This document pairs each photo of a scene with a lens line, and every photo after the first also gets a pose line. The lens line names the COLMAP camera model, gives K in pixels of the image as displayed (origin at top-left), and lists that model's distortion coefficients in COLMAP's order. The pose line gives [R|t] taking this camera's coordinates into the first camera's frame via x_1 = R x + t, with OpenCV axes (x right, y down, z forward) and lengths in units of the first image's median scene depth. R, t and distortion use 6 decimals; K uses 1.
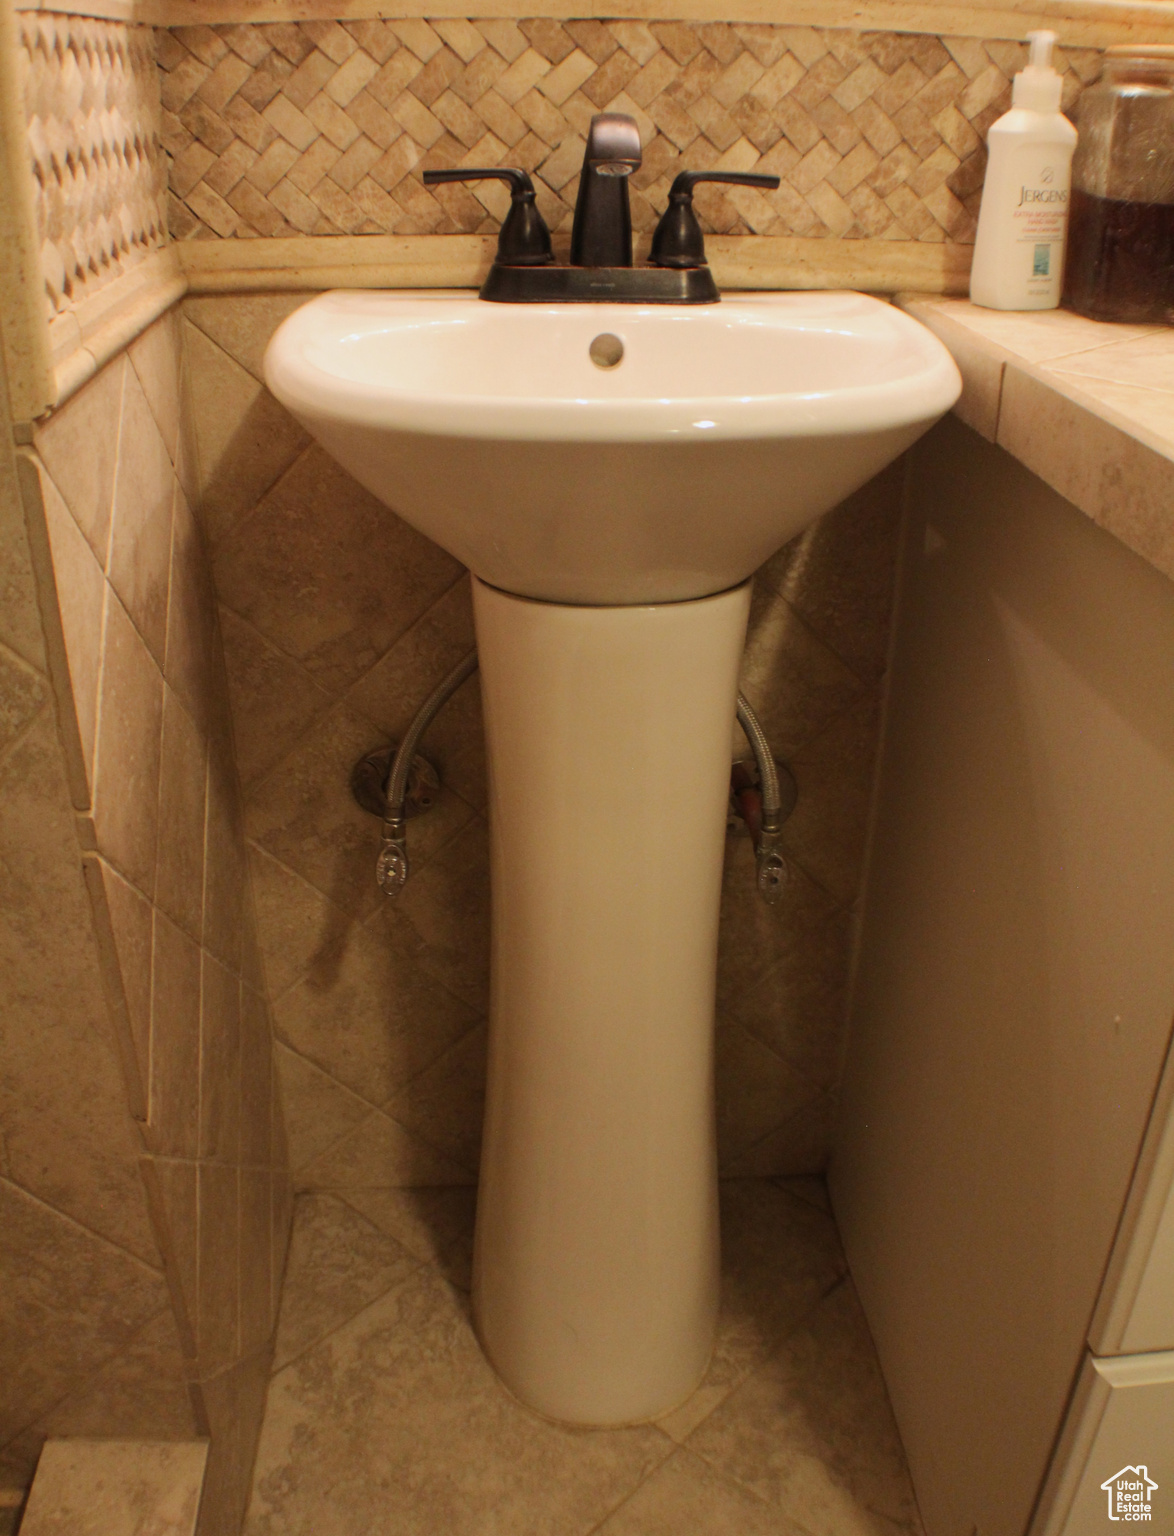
lens RADIAL K [[1282.5, 0, 587.0], [0, 1282.5, 768.0], [0, 0, 1]] dist [-0.219527, 0.105144]
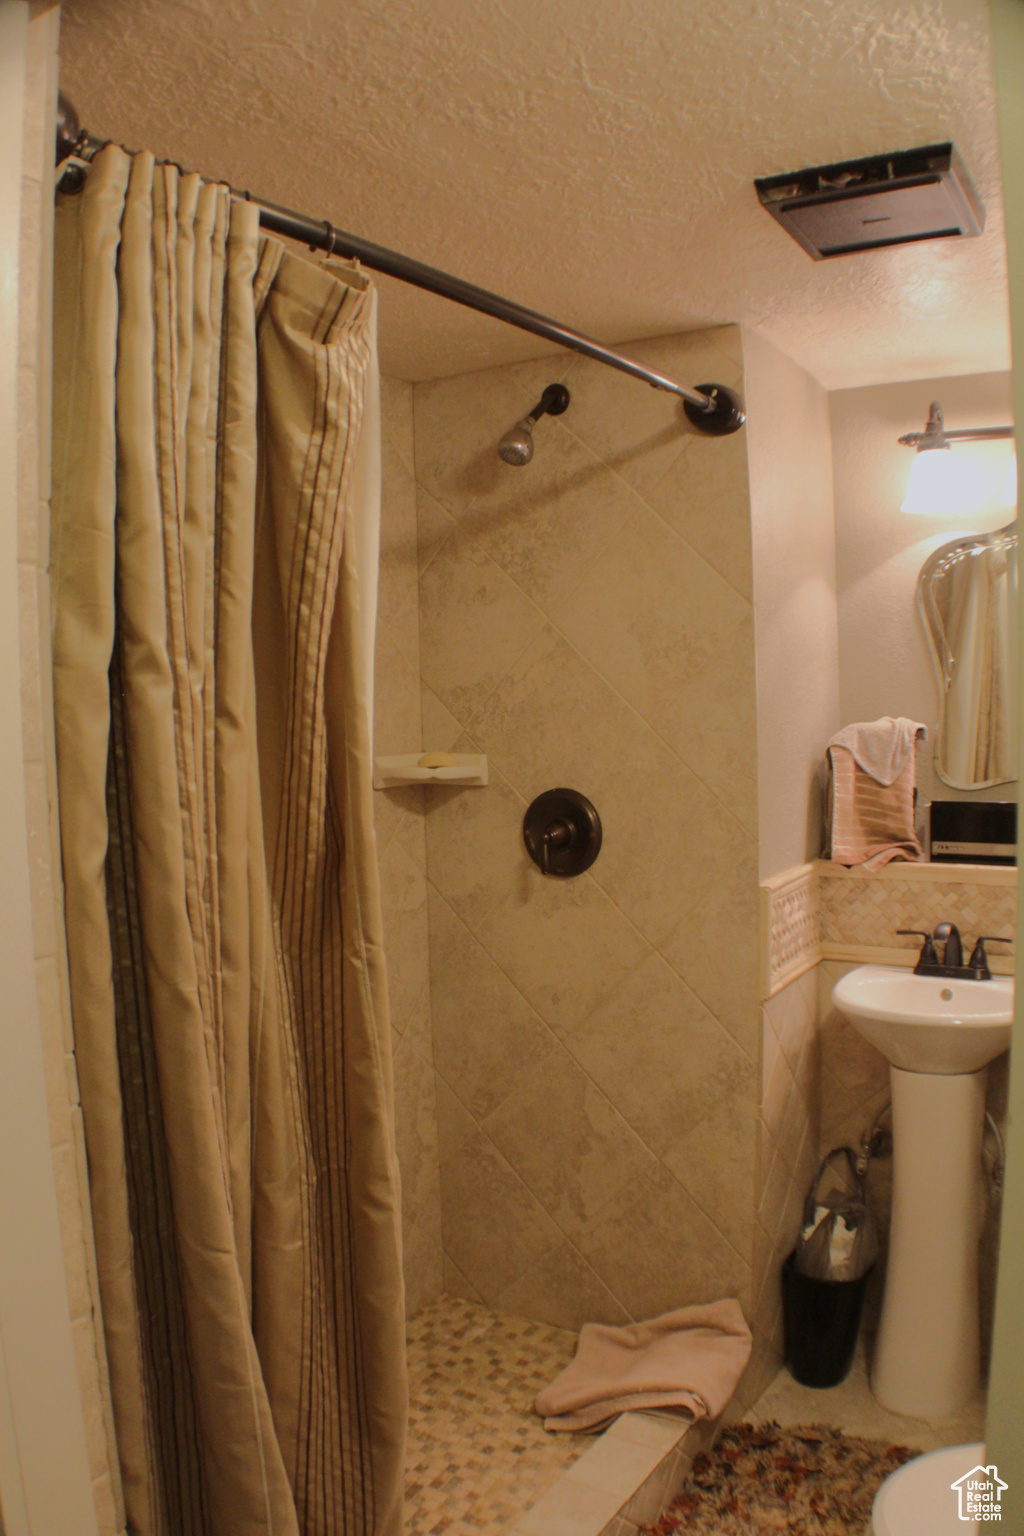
lens RADIAL K [[1398.2, 0, 512.0], [0, 1398.2, 768.0], [0, 0, 1]] dist [-0.134304, 0.001551]
pose [[0.808783, 0.008751, -0.588043, 1.134063], [-0.240978, 0.917028, -0.317789, 0.484562], [0.536470, 0.398728, 0.743785, -2.302423]]
